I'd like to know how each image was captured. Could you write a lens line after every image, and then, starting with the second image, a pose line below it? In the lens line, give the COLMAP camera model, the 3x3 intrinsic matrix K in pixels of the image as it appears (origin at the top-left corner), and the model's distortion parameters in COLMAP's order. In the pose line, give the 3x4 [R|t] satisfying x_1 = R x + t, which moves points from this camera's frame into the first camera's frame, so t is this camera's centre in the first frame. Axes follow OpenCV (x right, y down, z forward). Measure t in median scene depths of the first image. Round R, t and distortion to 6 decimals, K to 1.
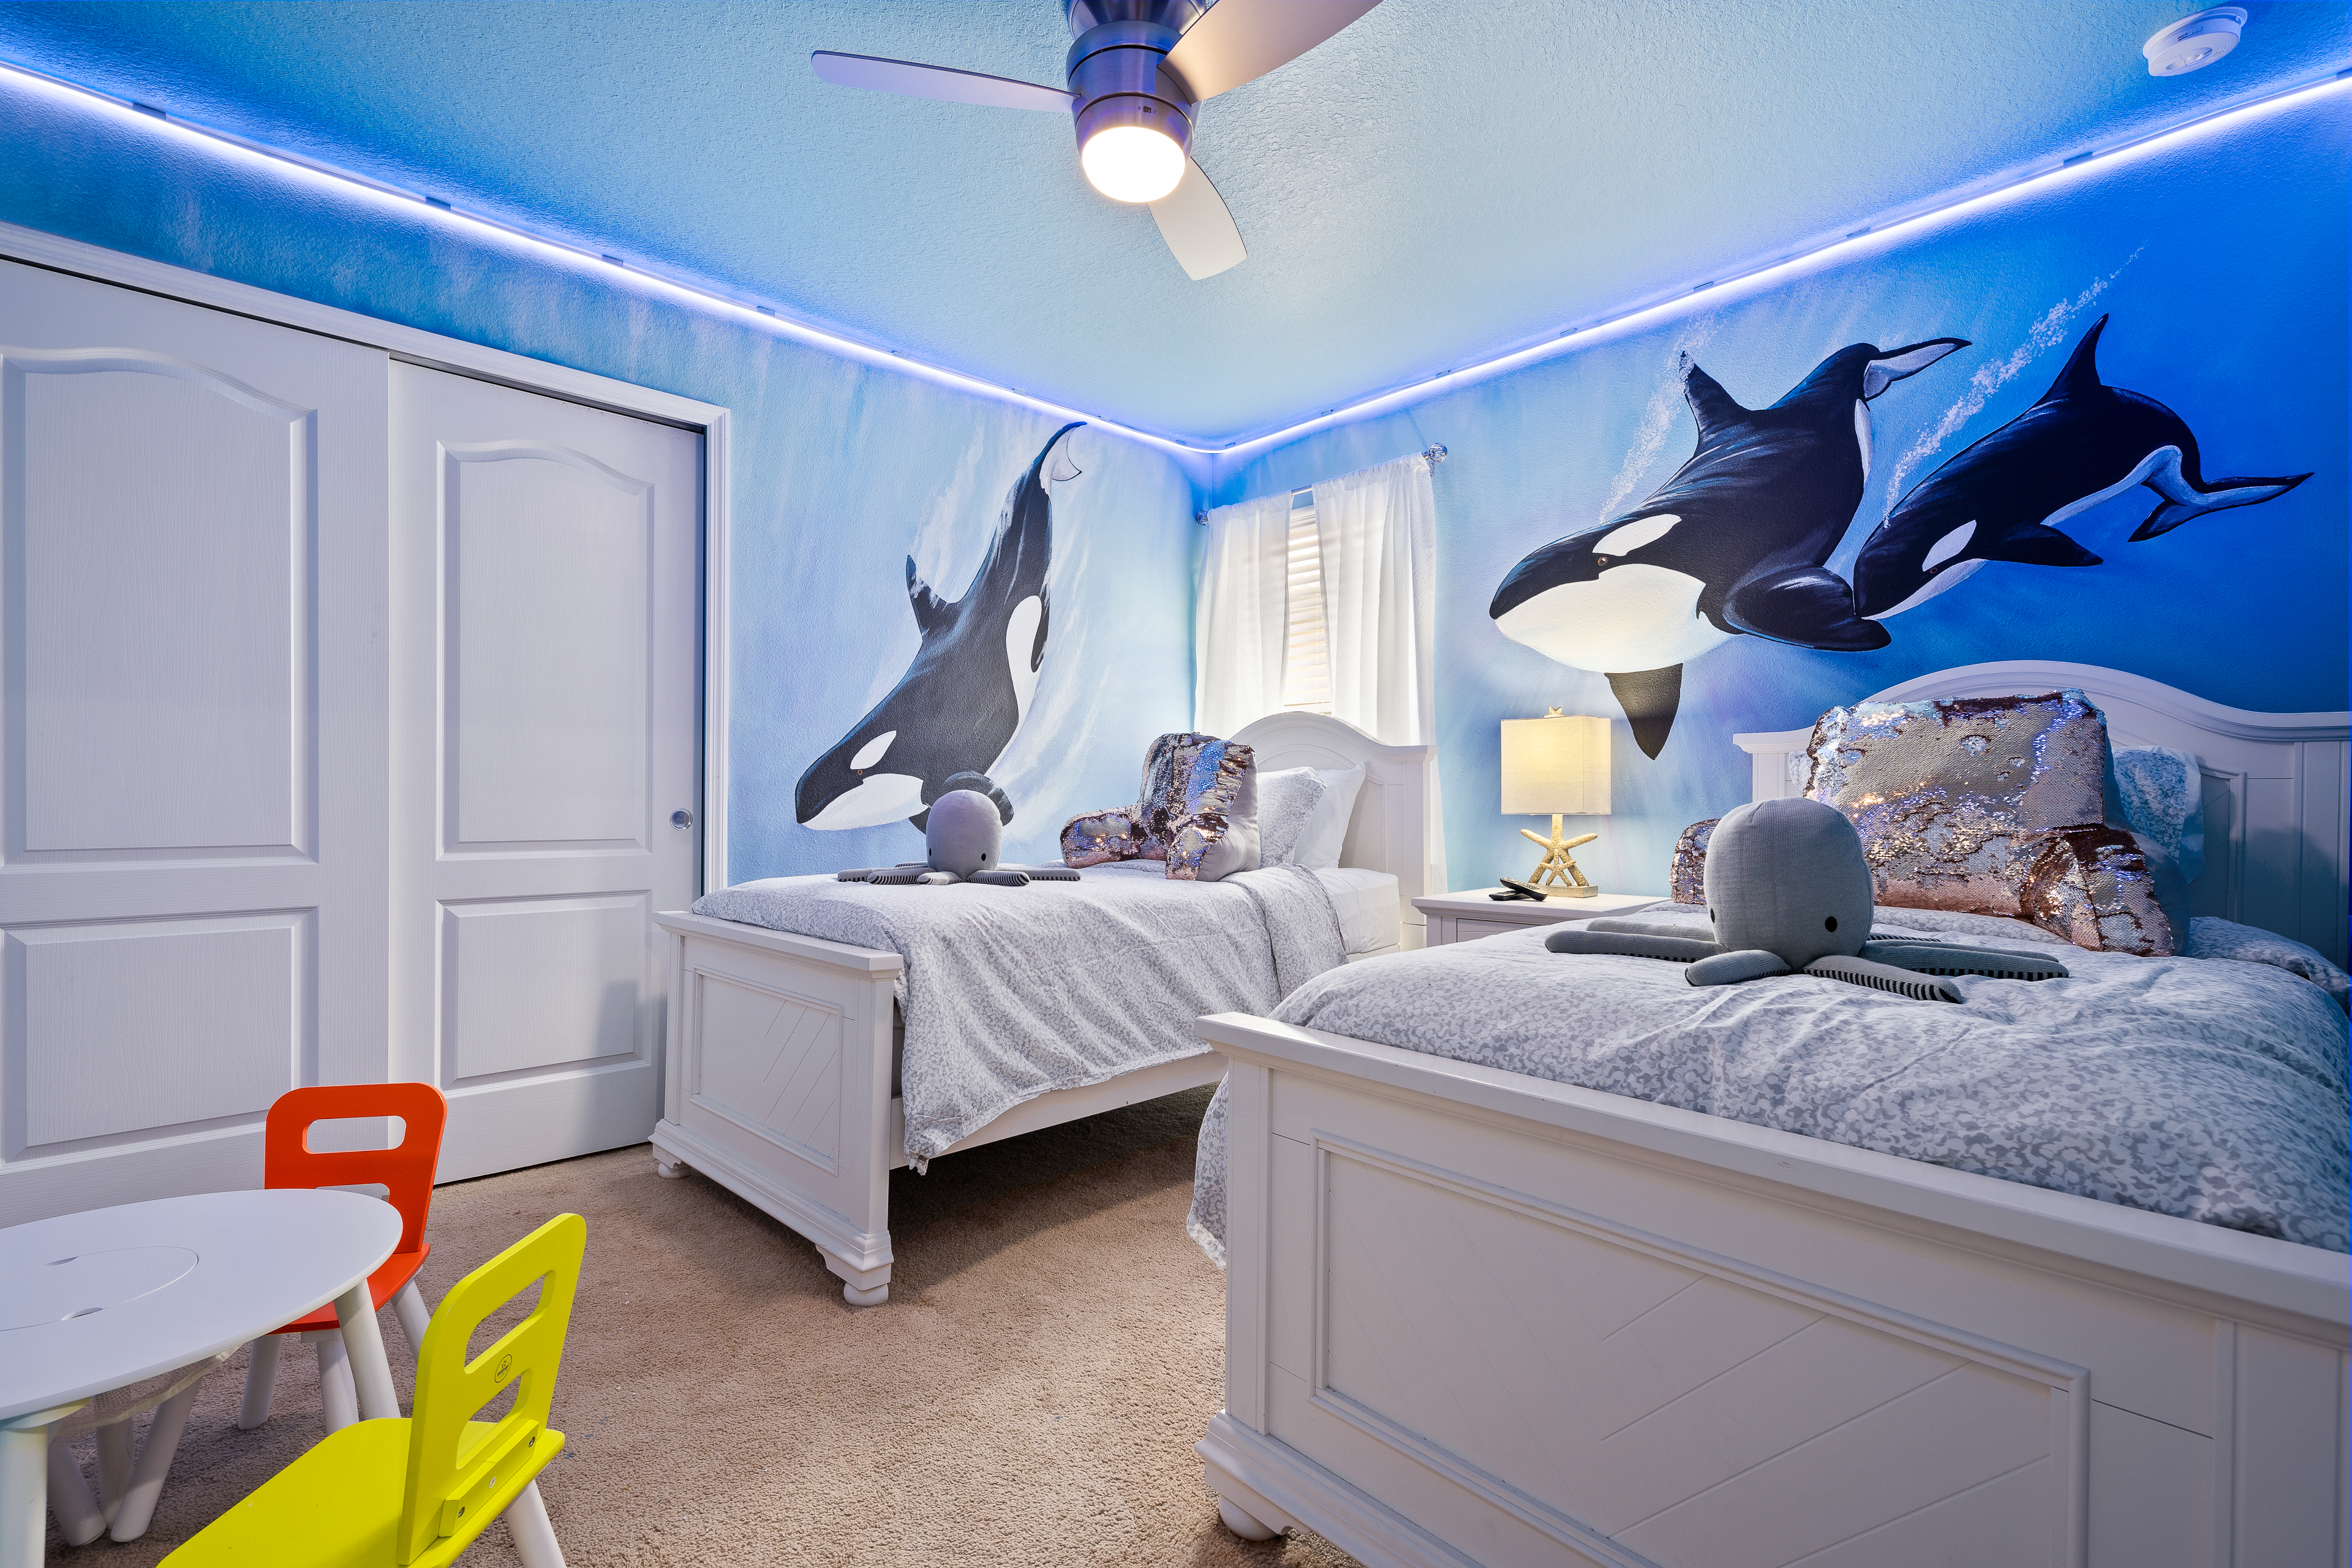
lens RADIAL K [[1049.9, 0, 1171.5], [0, 1049.9, 790.8], [0, 0, 1]] dist [0.000442, -0.000032]
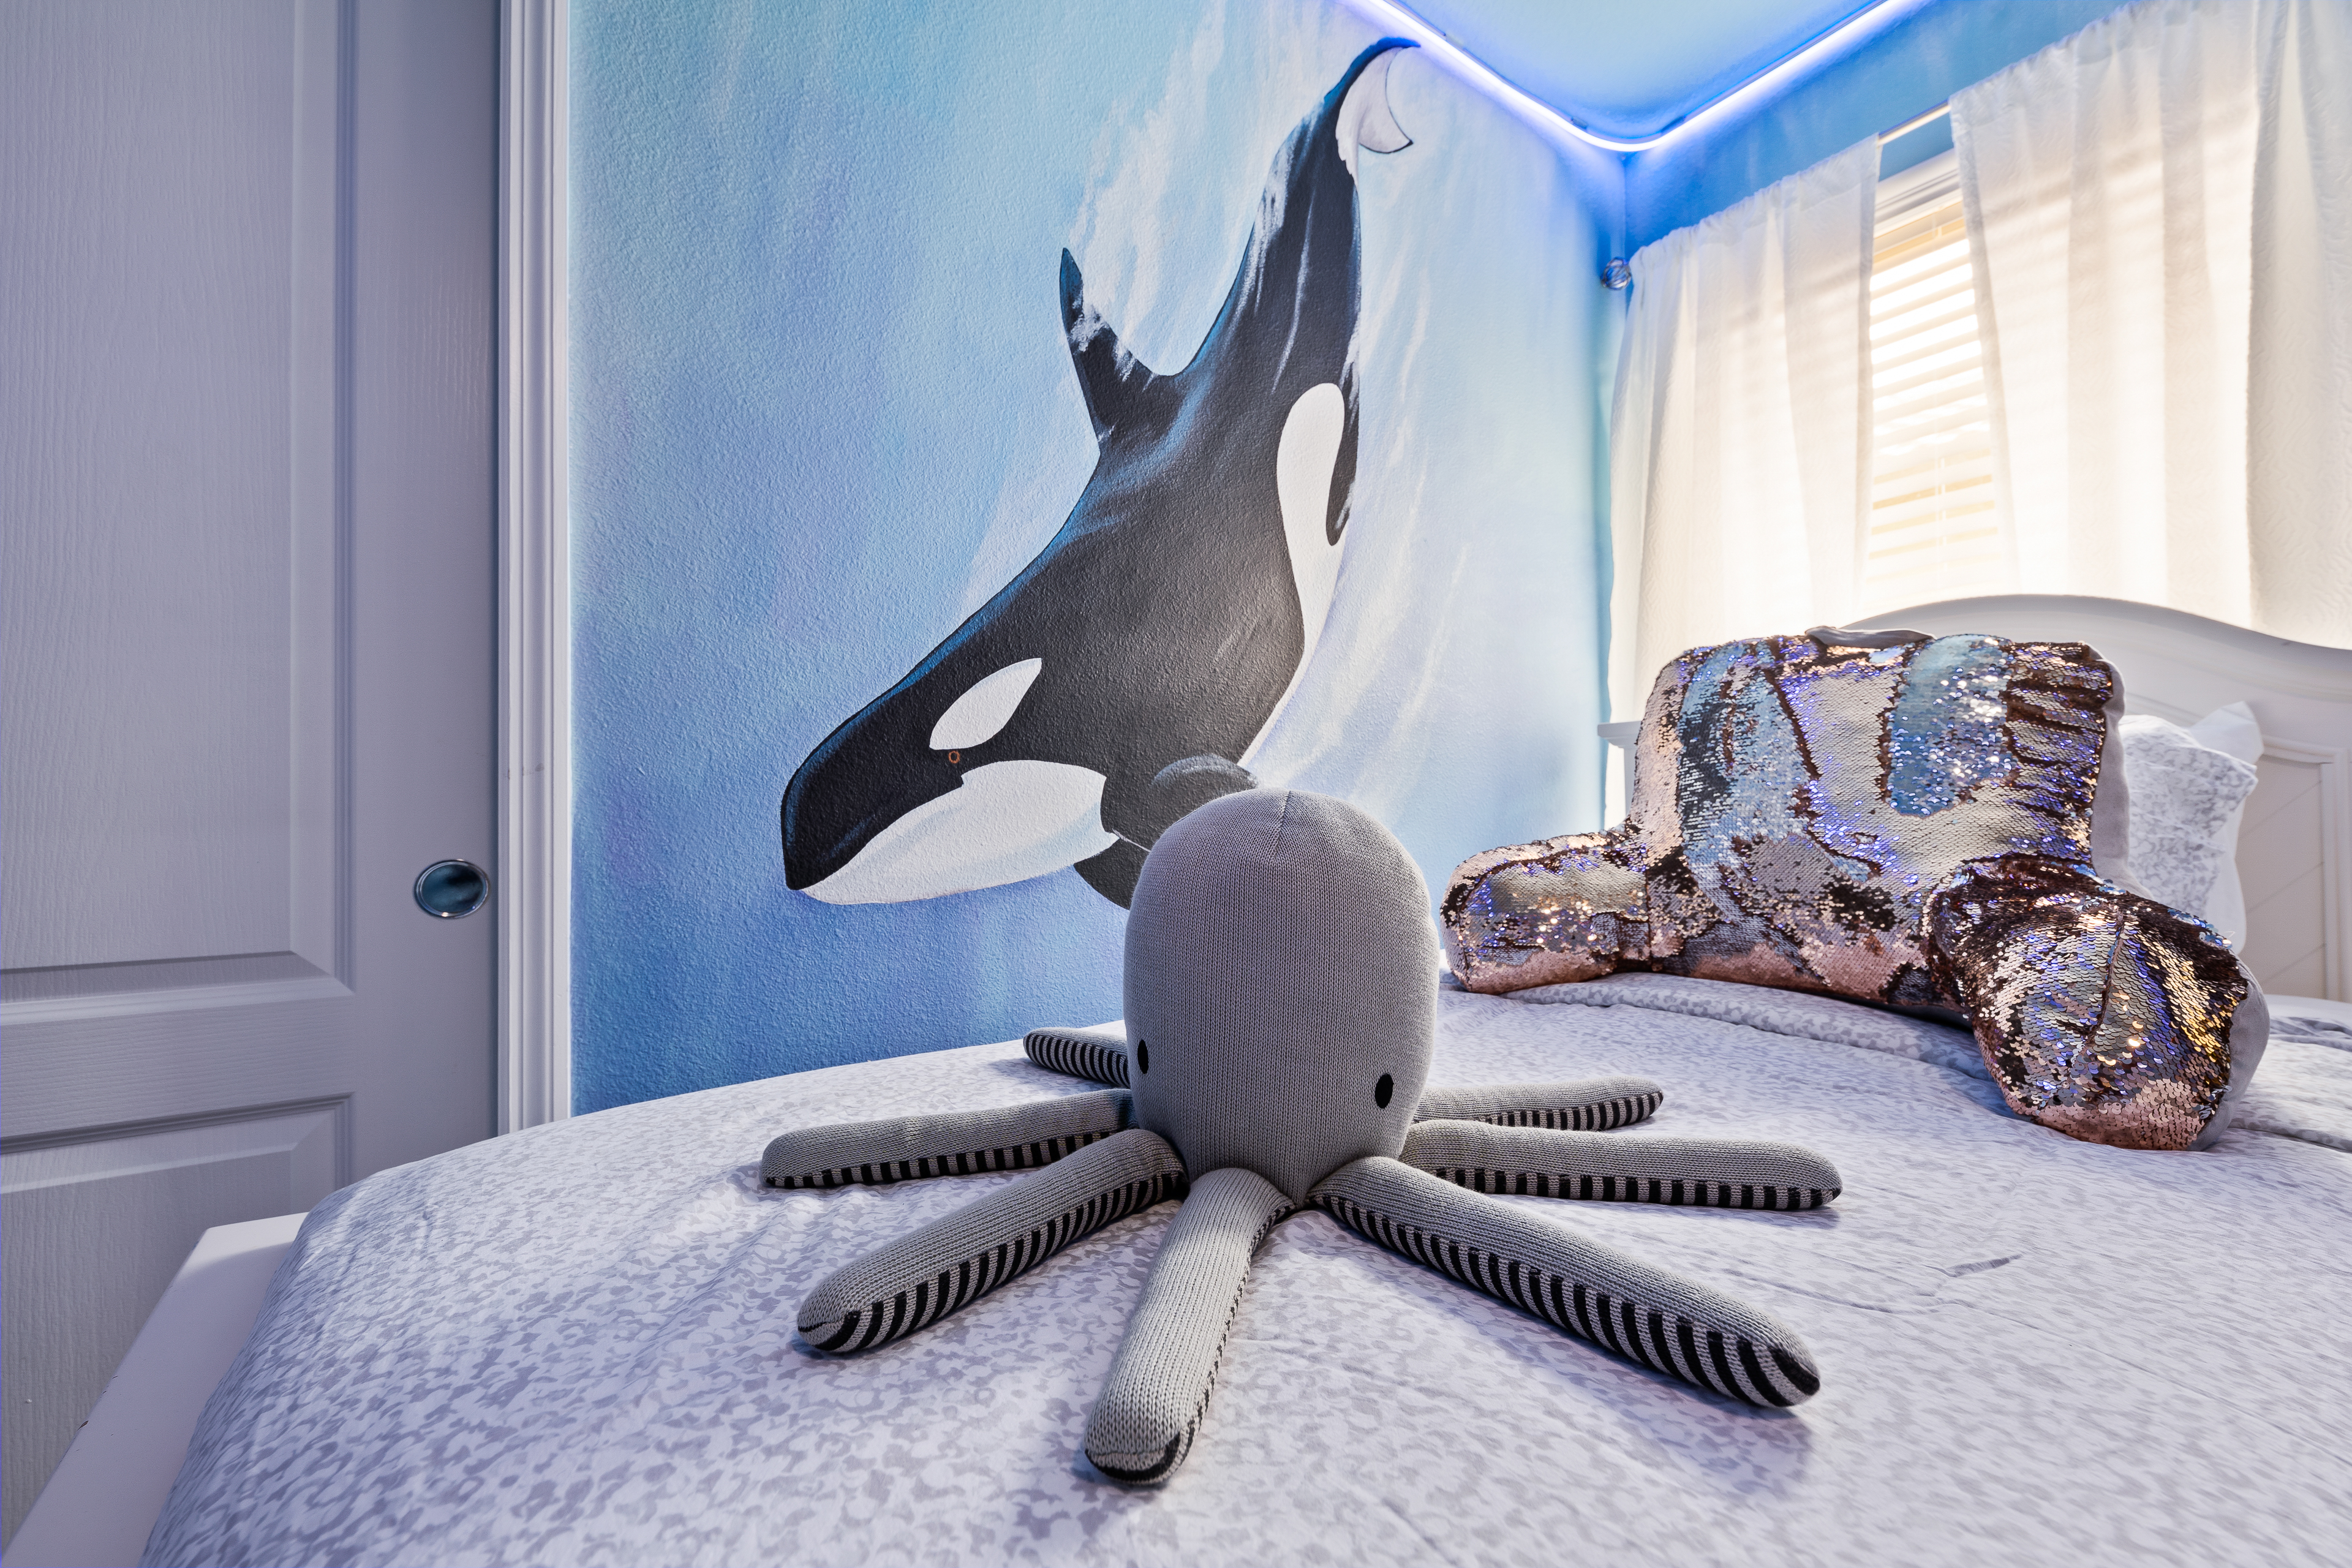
lens RADIAL K [[915.5, 0, 1175.9], [0, 915.5, 795.6], [0, 0, 1]] dist [-0.000929, -0.002903]
pose [[0.988333, -0.016142, -0.151450, -0.145679], [0.015314, 0.999861, -0.006628, 0.000817], [0.151536, 0.004232, 0.988443, 0.609164]]
